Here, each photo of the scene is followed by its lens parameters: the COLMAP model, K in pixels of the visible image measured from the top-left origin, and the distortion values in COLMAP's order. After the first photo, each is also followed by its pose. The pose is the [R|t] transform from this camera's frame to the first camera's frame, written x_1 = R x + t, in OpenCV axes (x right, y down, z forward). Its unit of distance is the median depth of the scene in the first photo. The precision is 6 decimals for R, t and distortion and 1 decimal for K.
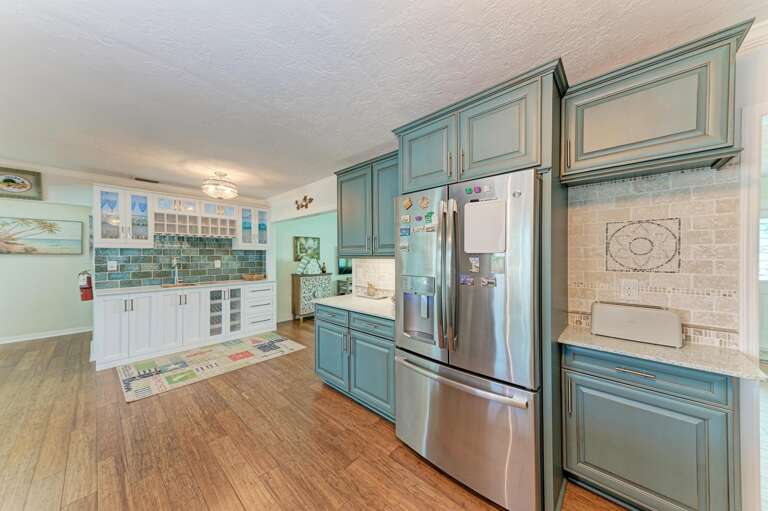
lens RADIAL K [[256.4, 0, 385.0], [0, 256.4, 256.3], [0, 0, 1]] dist [0.026073, -0.004290]
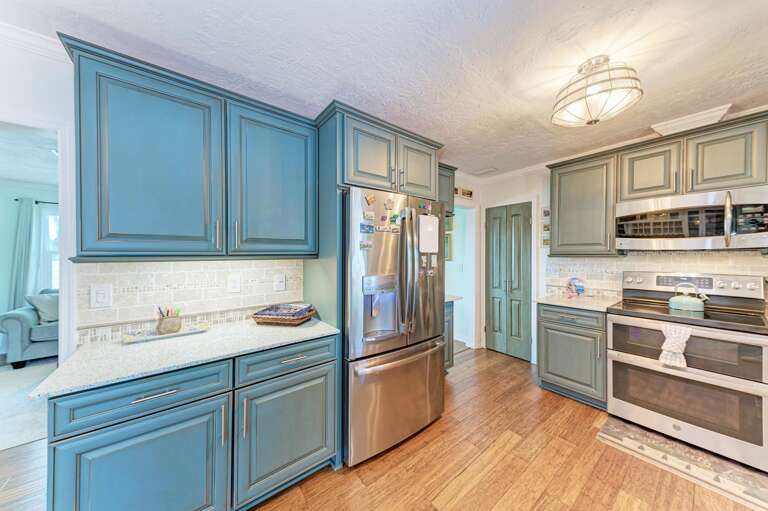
lens RADIAL K [[256.4, 0, 385.0], [0, 256.4, 256.3], [0, 0, 1]] dist [0.026073, -0.004290]
pose [[0.166880, -0.005767, 0.985960, -0.370358], [0.008361, 0.999955, 0.004434, -0.000298], [-0.985942, 0.007504, 0.166920, 0.353580]]
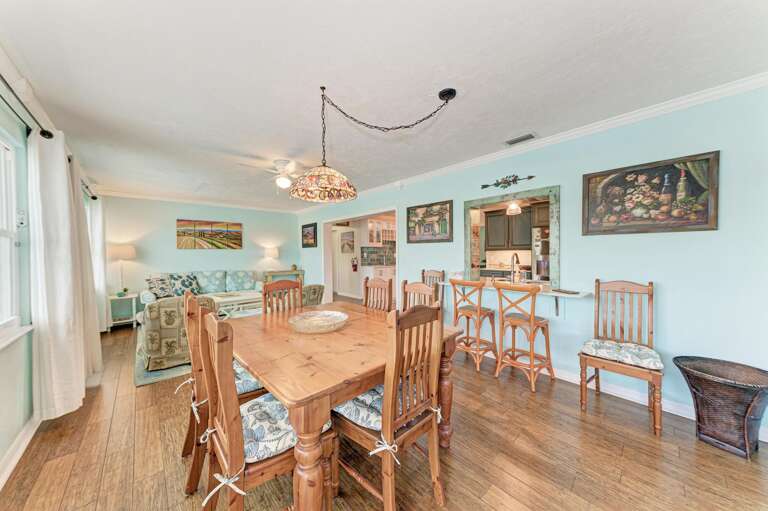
lens RADIAL K [[256.4, 0, 385.0], [0, 256.4, 256.3], [0, 0, 1]] dist [0.026073, -0.004290]
pose [[0.996598, 0.000136, -0.082410, -0.638864], [0.000320, 0.999985, 0.005526, 0.029230], [0.082410, -0.005534, 0.996583, -0.942793]]
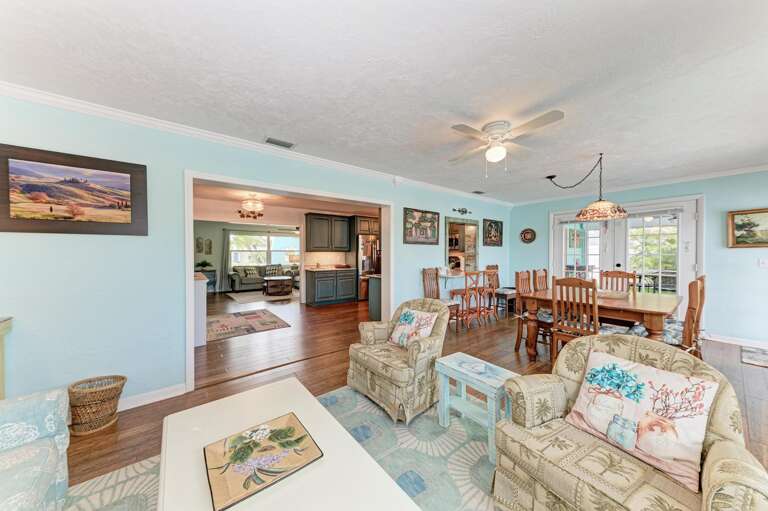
lens RADIAL K [[256.4, 0, 385.0], [0, 256.4, 256.3], [0, 0, 1]] dist [0.026073, -0.004290]
pose [[0.179136, -0.007051, 0.983799, -1.652979], [0.007632, 0.999954, 0.005777, 0.026506], [-0.983795, 0.006473, 0.179182, -0.009726]]
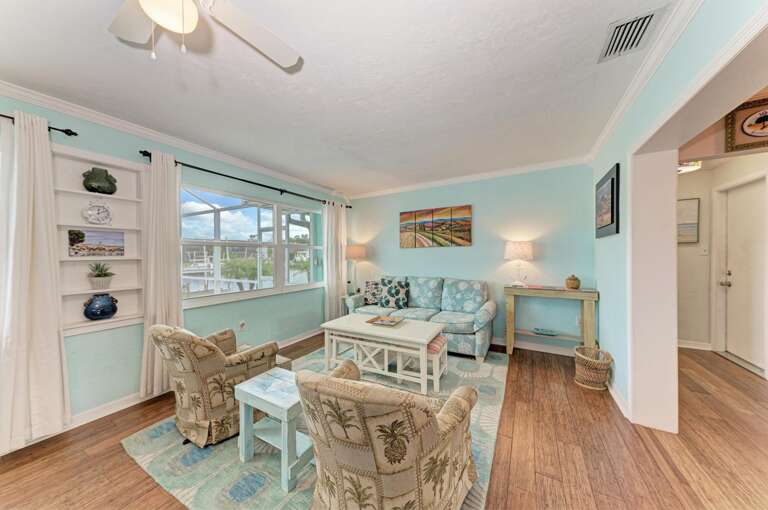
lens RADIAL K [[256.4, 0, 385.0], [0, 256.4, 255.8], [0, 0, 1]] dist [0.026073, -0.004290]
pose [[0.221856, 0.005969, -0.975061, -0.749315], [0.003886, 0.999968, 0.007005, 0.023980], [0.975072, -0.005343, 0.221826, -0.013305]]
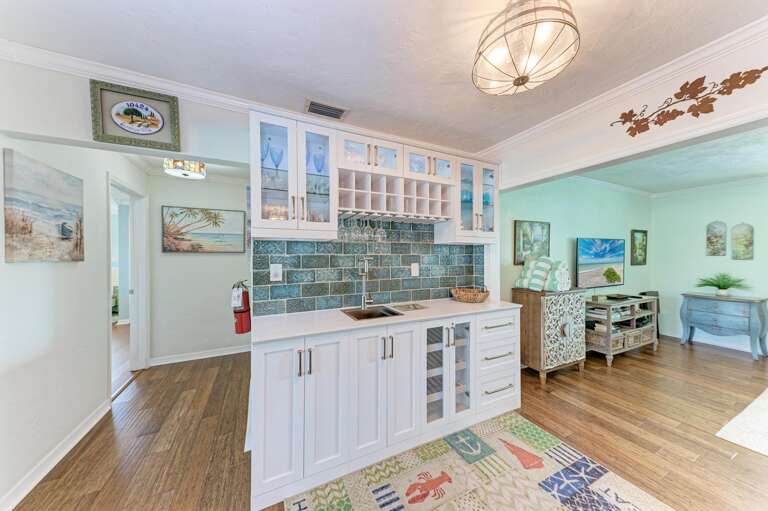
lens RADIAL K [[256.4, 0, 385.0], [0, 256.4, 256.3], [0, 0, 1]] dist [0.026073, -0.004290]
pose [[0.928384, 0.003899, -0.371602, -0.565257], [-0.003260, 0.999992, 0.002346, -0.000269], [0.371608, -0.000967, 0.928389, 0.525556]]
